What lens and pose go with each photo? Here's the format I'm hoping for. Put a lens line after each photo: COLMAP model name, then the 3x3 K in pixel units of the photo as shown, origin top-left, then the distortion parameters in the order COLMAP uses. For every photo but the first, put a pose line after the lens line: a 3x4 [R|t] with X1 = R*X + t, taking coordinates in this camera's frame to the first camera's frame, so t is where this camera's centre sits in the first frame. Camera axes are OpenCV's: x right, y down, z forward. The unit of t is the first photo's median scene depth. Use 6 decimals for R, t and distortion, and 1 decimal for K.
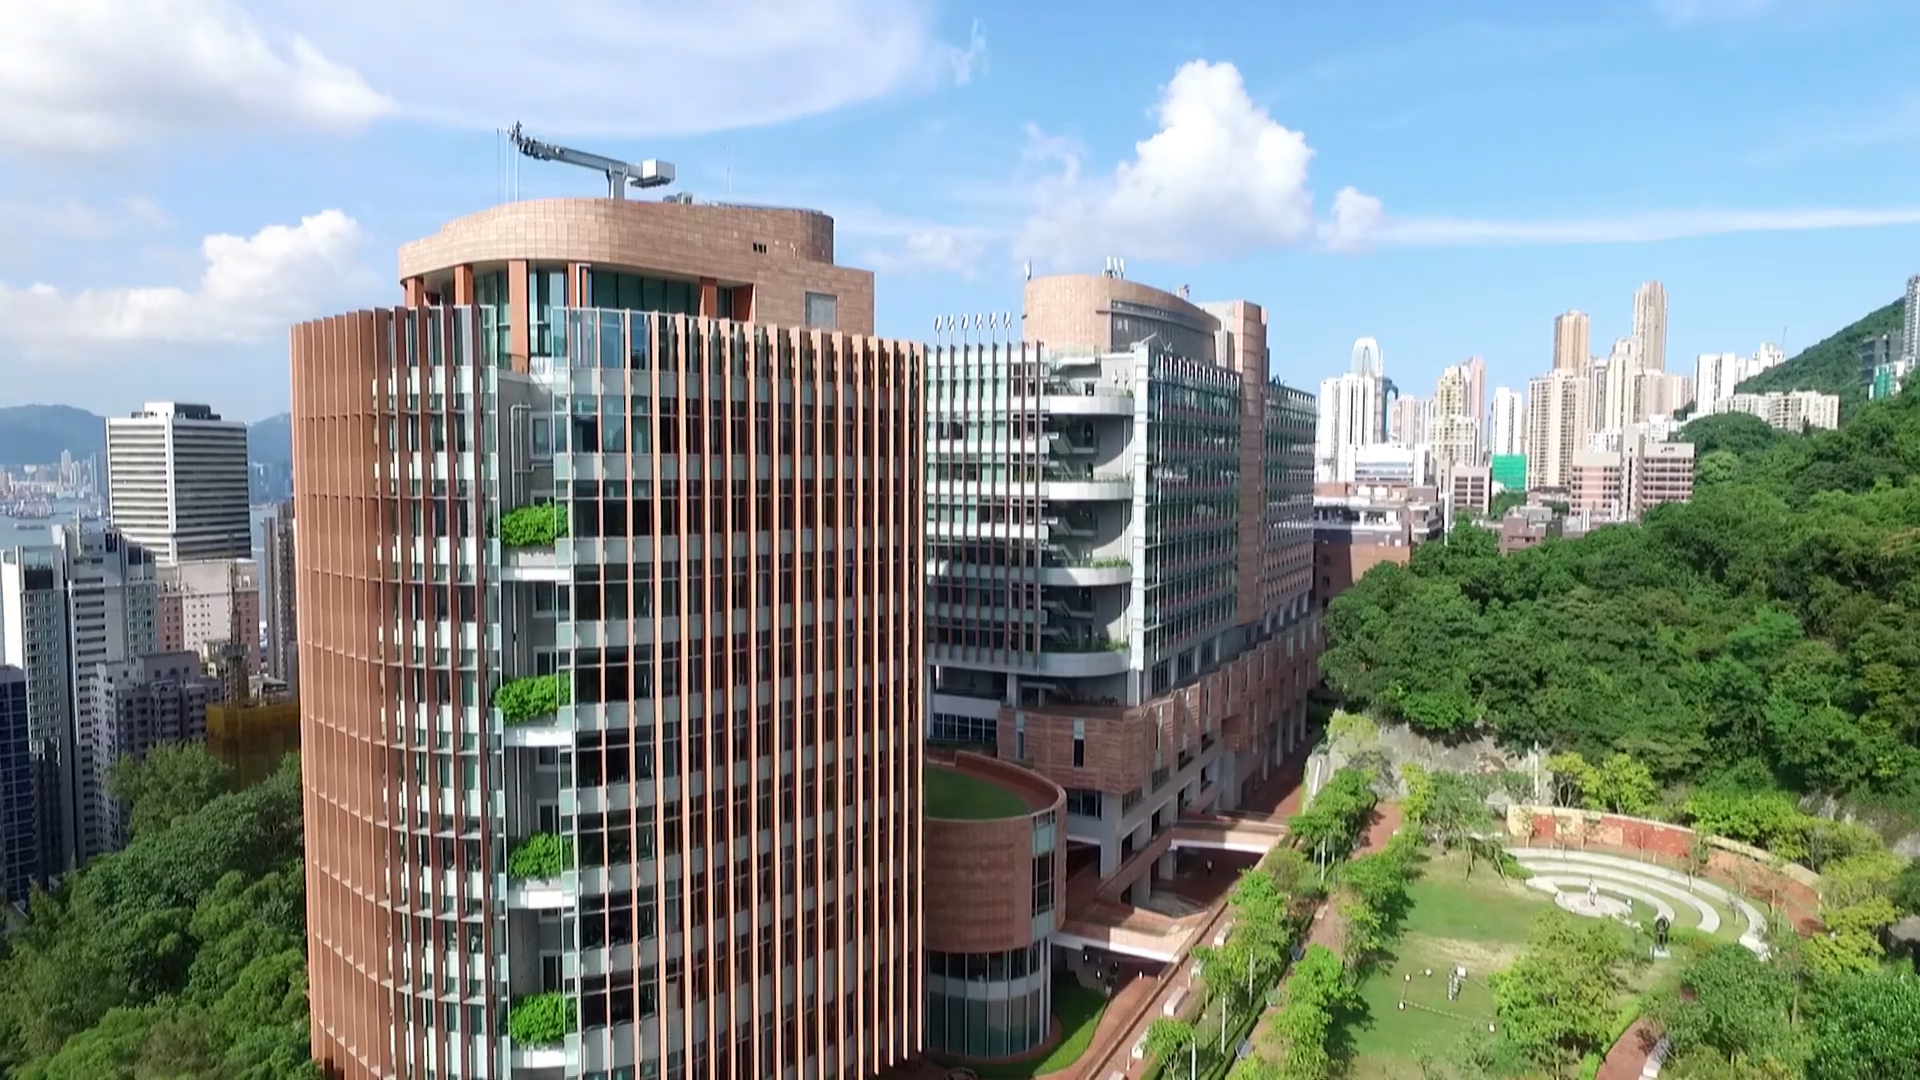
lens RADIAL K [[1151.5, 0, 963.2], [0, 1151.5, 536.0], [0, 0, 1]] dist [-0.007928, -0.000146]
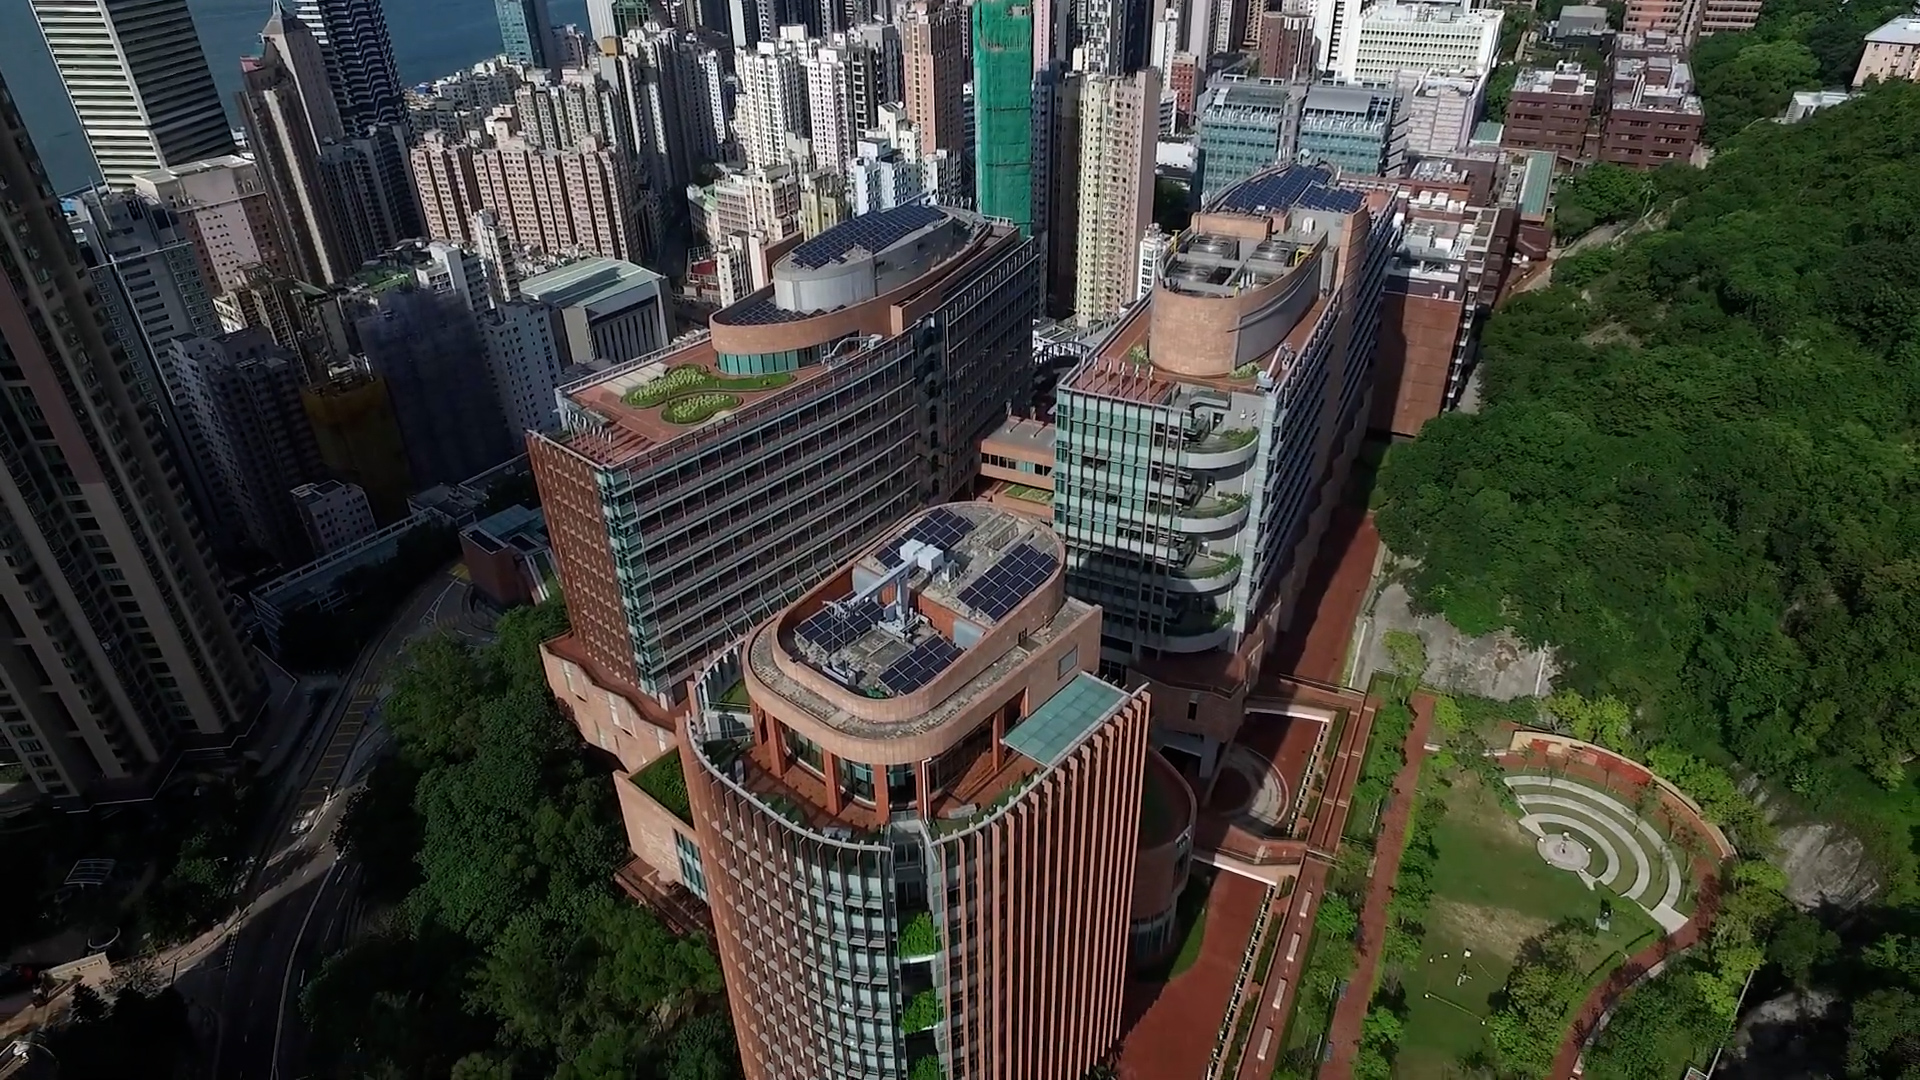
lens RADIAL K [[1151.5, 0, 958.6], [0, 1151.5, 541.0], [0, 0, 1]] dist [-0.007928, -0.000146]
pose [[0.999436, -0.032896, 0.006698, -0.155106], [0.025435, 0.872221, 0.488451, -0.583537], [-0.021910, -0.488005, 0.872566, -0.023043]]
